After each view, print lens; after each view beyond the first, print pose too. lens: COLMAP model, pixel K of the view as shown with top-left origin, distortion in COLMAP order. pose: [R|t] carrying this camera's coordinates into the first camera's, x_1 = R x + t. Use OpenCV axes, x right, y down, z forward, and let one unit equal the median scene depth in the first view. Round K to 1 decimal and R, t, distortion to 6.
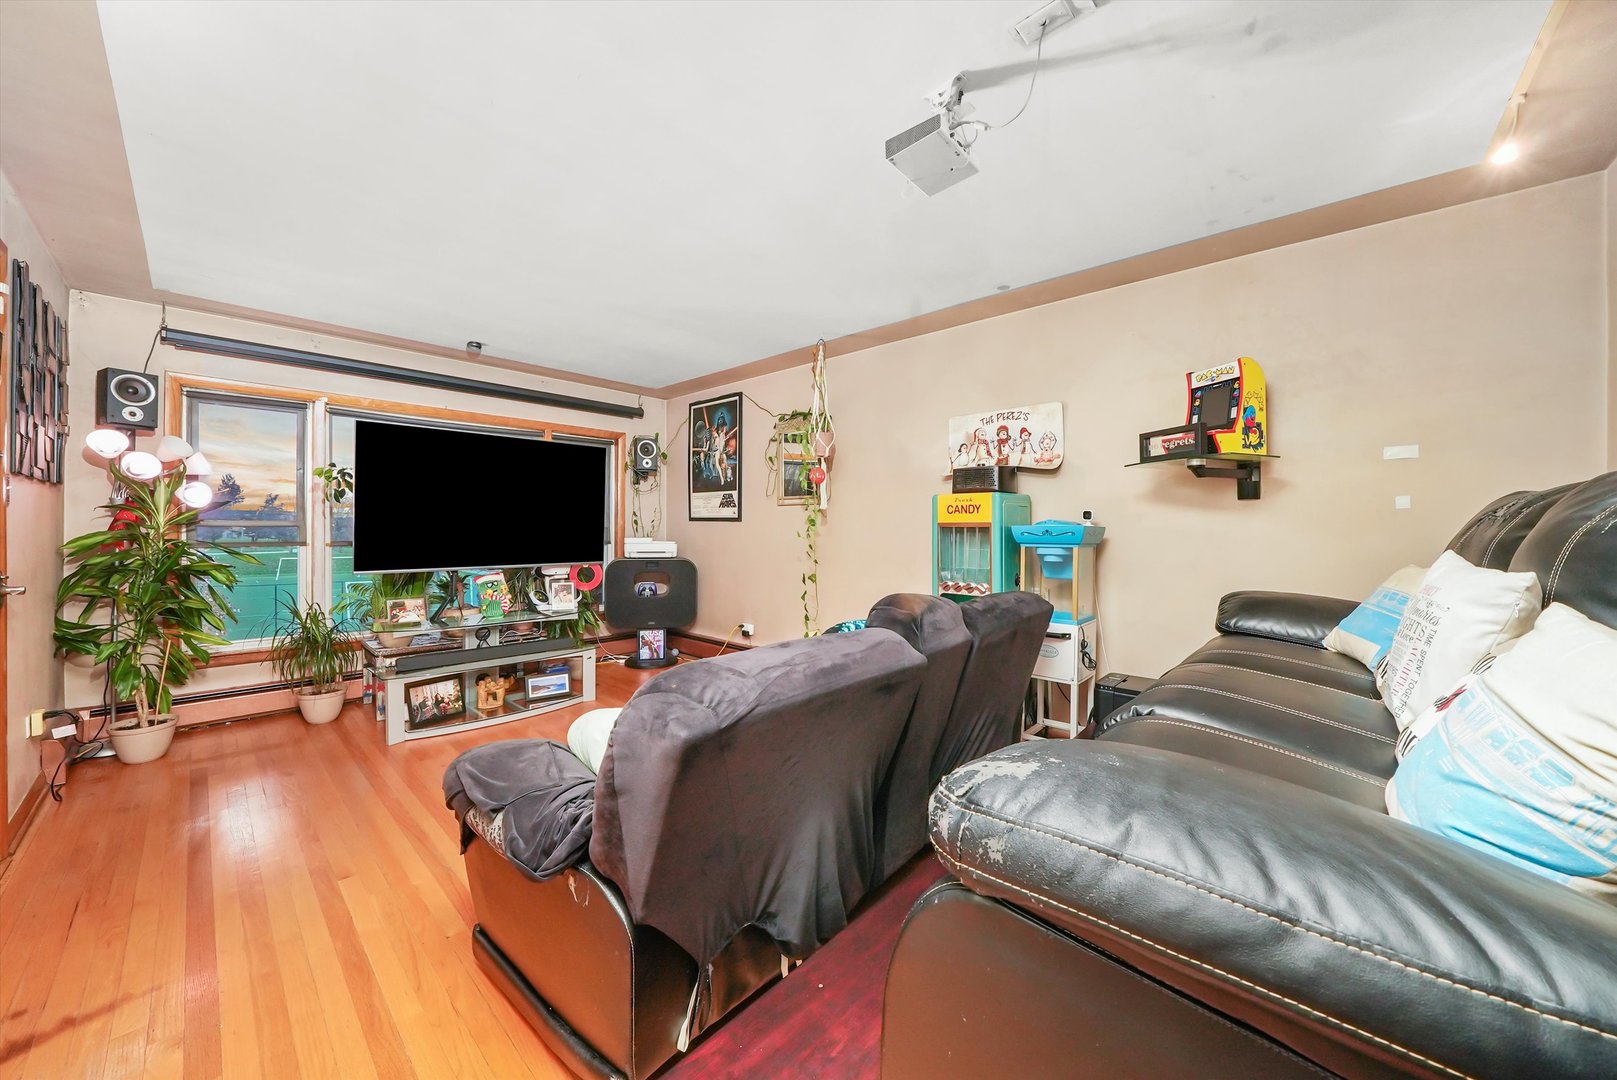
lens RADIAL K [[576.3, 0, 808.5], [0, 576.3, 540.0], [0, 0, 1]] dist [-0.018631, -0.000009]
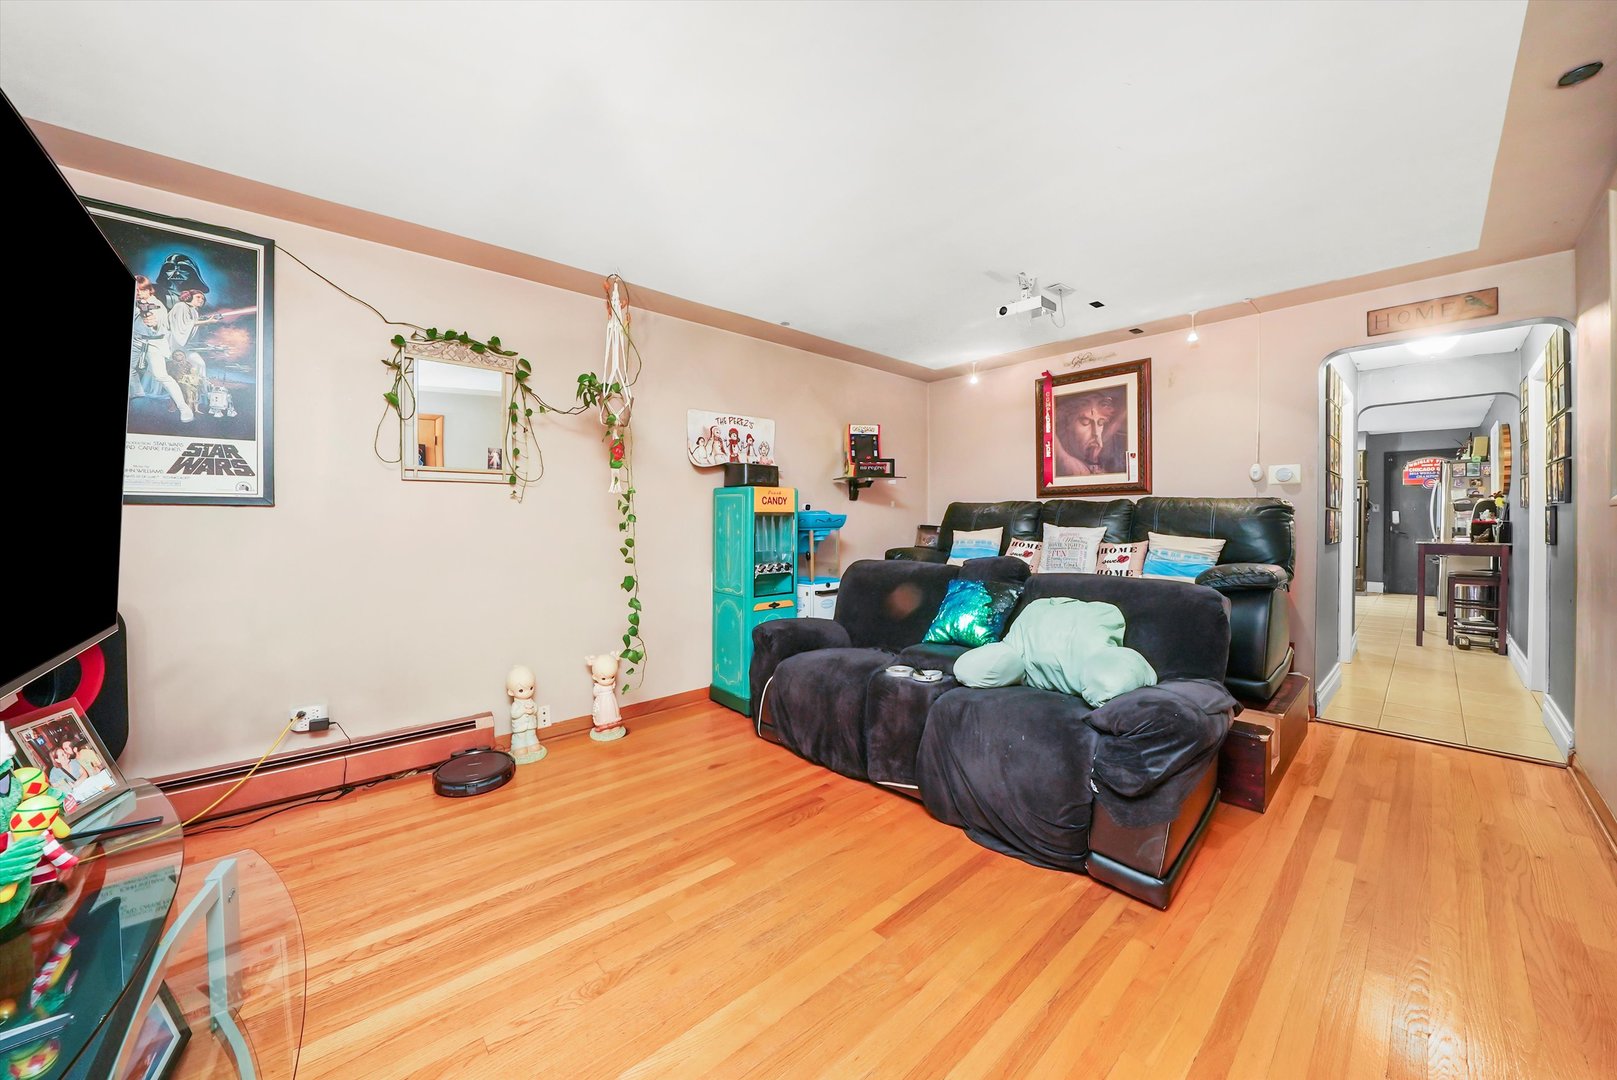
lens RADIAL K [[576.3, 0, 808.5], [0, 576.3, 540.0], [0, 0, 1]] dist [-0.018631, -0.000009]
pose [[0.095598, -0.045311, 0.994388, -0.789683], [0.022757, 0.998802, 0.043325, -0.019774], [-0.995160, 0.018487, 0.096515, 0.716037]]
